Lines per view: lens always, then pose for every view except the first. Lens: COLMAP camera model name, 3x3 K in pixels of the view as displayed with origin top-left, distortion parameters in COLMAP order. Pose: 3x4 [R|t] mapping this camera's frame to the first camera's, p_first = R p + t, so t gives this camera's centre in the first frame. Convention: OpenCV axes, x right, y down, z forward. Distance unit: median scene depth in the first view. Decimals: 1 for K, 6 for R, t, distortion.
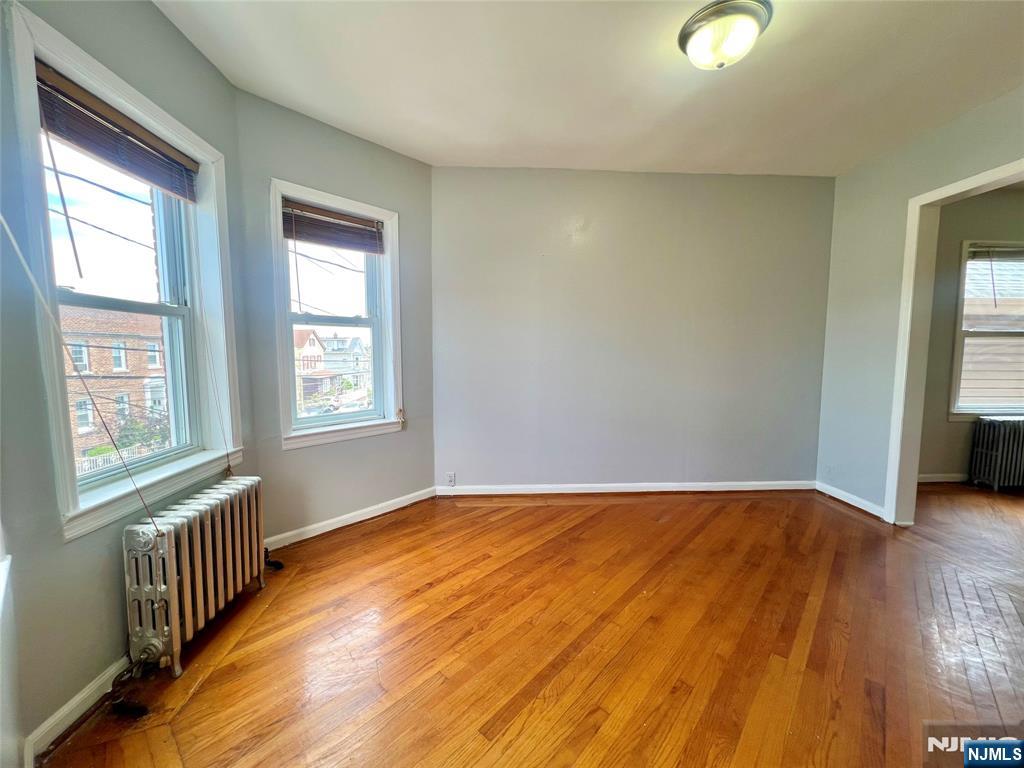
lens RADIAL K [[410.3, 0, 509.1], [0, 410.3, 384.5], [0, 0, 1]] dist [-0.003732, -0.000067]
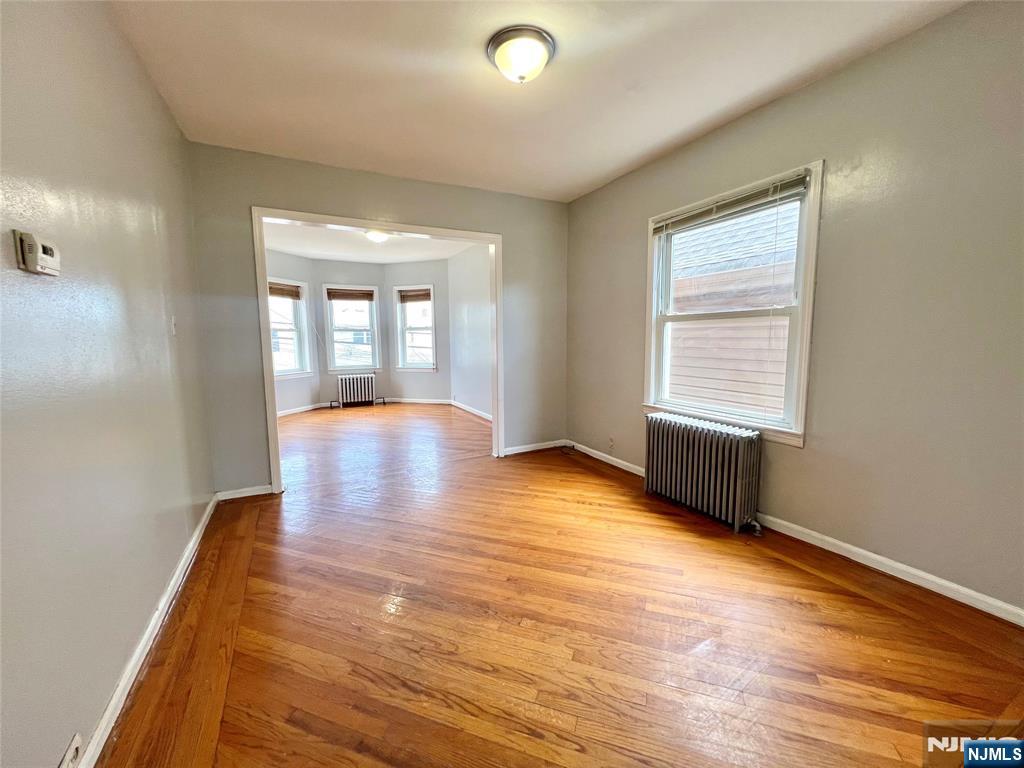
lens RADIAL K [[410.3, 0, 504.1], [0, 410.3, 386.7], [0, 0, 1]] dist [-0.003732, -0.000067]
pose [[0.404953, 0.103905, -0.908414, 1.873328], [-0.062954, 0.994333, 0.085668, -0.032501], [0.912167, 0.022497, 0.409200, 0.324991]]
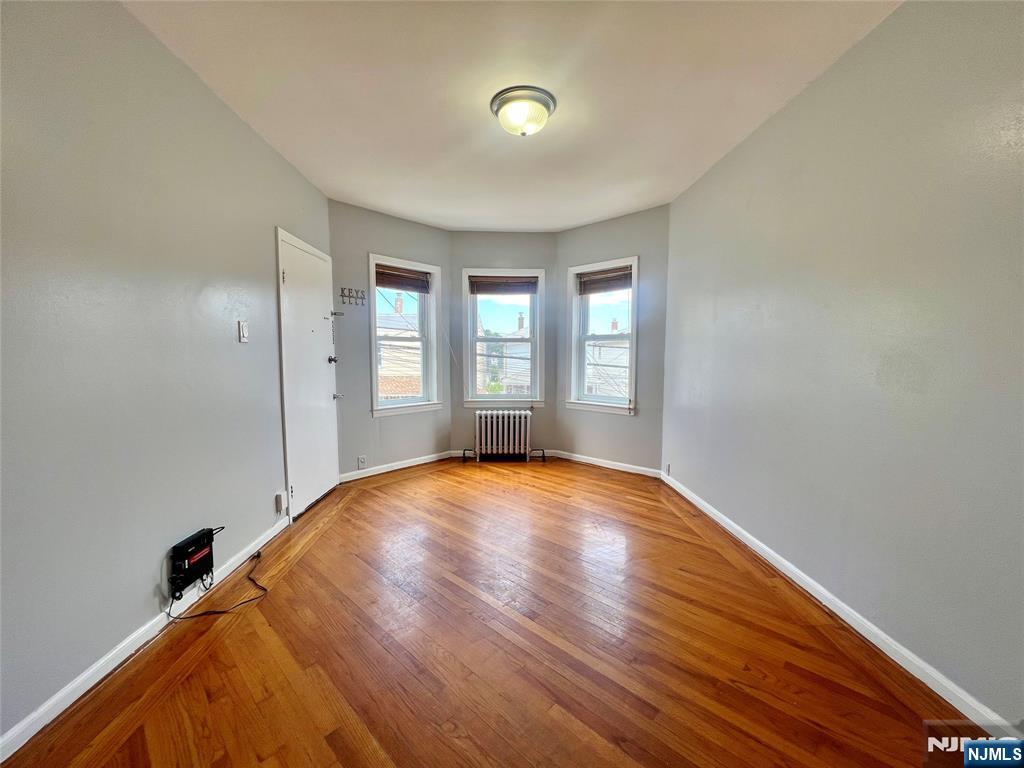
lens RADIAL K [[410.3, 0, 512.7], [0, 410.3, 383.2], [0, 0, 1]] dist [-0.003732, -0.000067]
pose [[-0.019411, 0.076920, -0.996848, 0.946457], [-0.082921, 0.993477, 0.078275, -0.058208], [0.996367, 0.084179, -0.012906, 0.535911]]
